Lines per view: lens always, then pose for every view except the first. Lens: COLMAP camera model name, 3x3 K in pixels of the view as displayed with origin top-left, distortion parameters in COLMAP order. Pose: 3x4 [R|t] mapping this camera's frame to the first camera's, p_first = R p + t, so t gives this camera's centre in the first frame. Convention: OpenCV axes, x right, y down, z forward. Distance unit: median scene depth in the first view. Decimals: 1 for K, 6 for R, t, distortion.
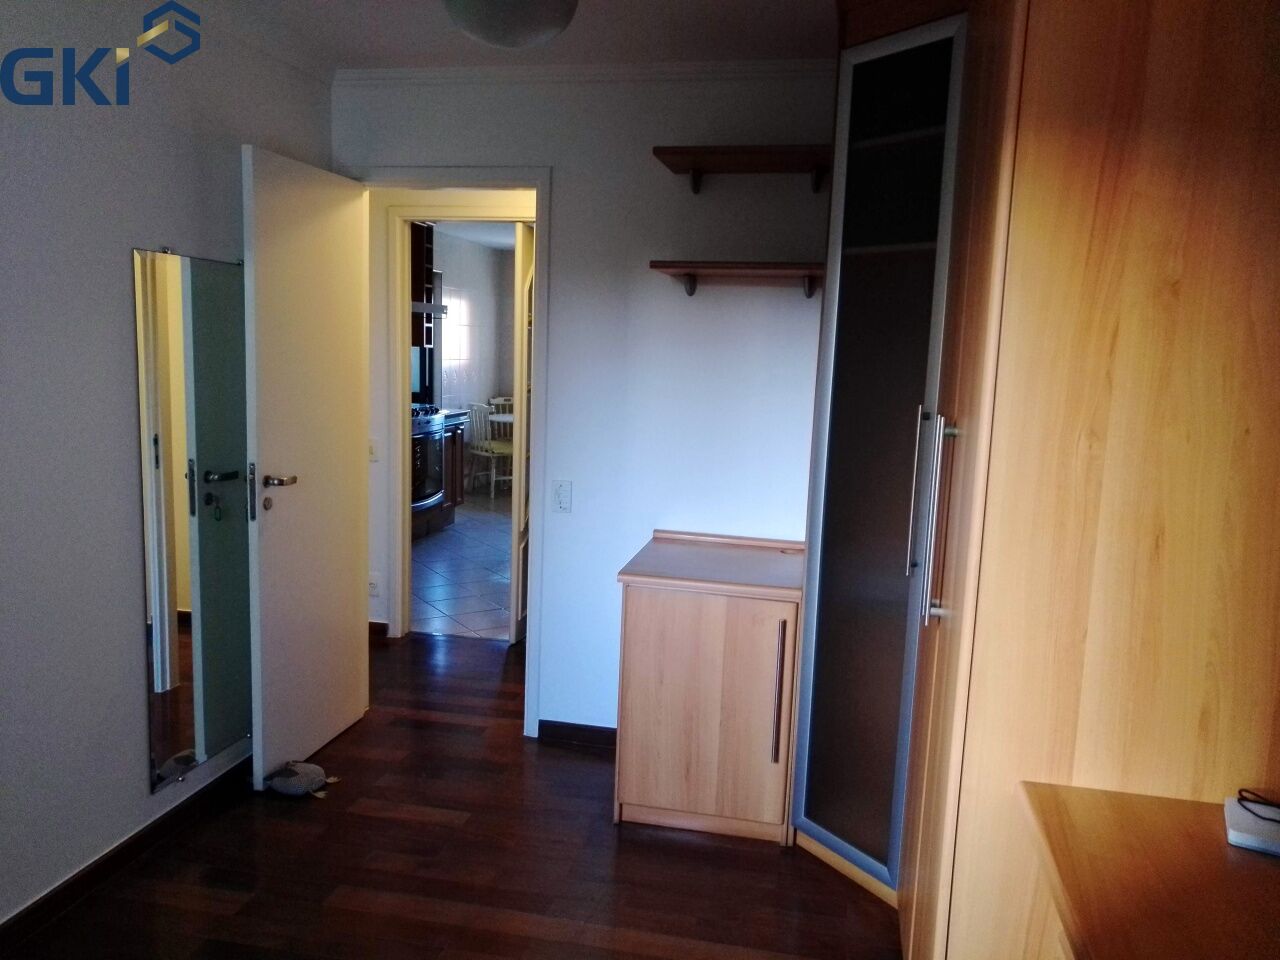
lens RADIAL K [[997.1, 0, 644.6], [0, 997.1, 476.8], [0, 0, 1]] dist [0.013205, -0.006248]
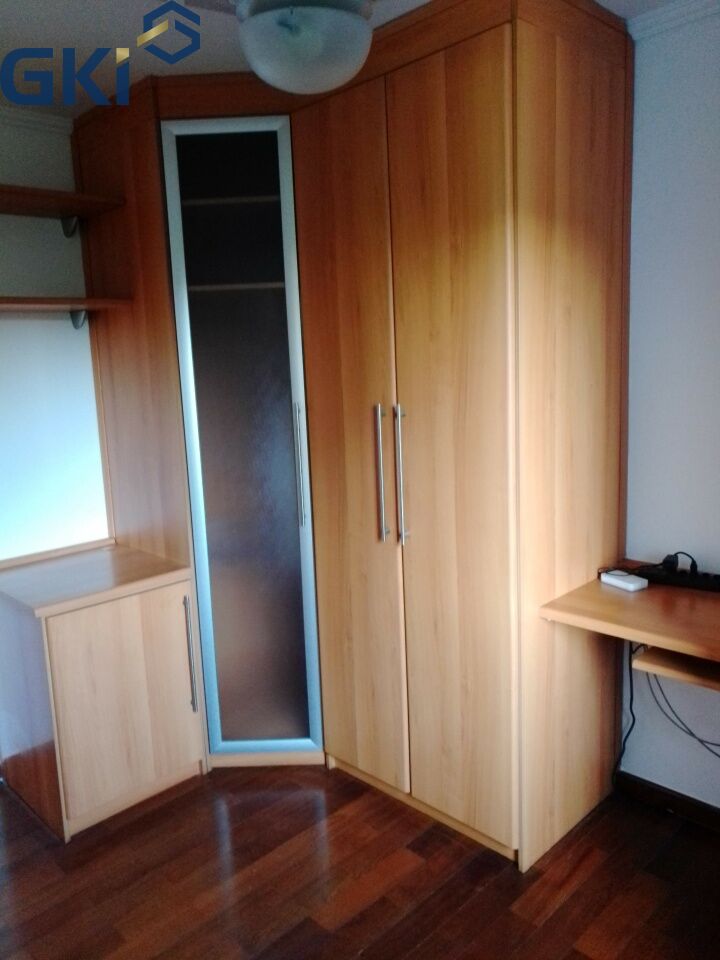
lens RADIAL K [[747.9, 0, 359.4], [0, 747.9, 476.9], [0, 0, 1]] dist [0.013205, -0.006248]
pose [[0.550158, -0.197444, 0.811383, -0.445933], [0.178826, 0.976961, 0.116483, -0.063989], [-0.815688, 0.081012, 0.572791, 0.294036]]
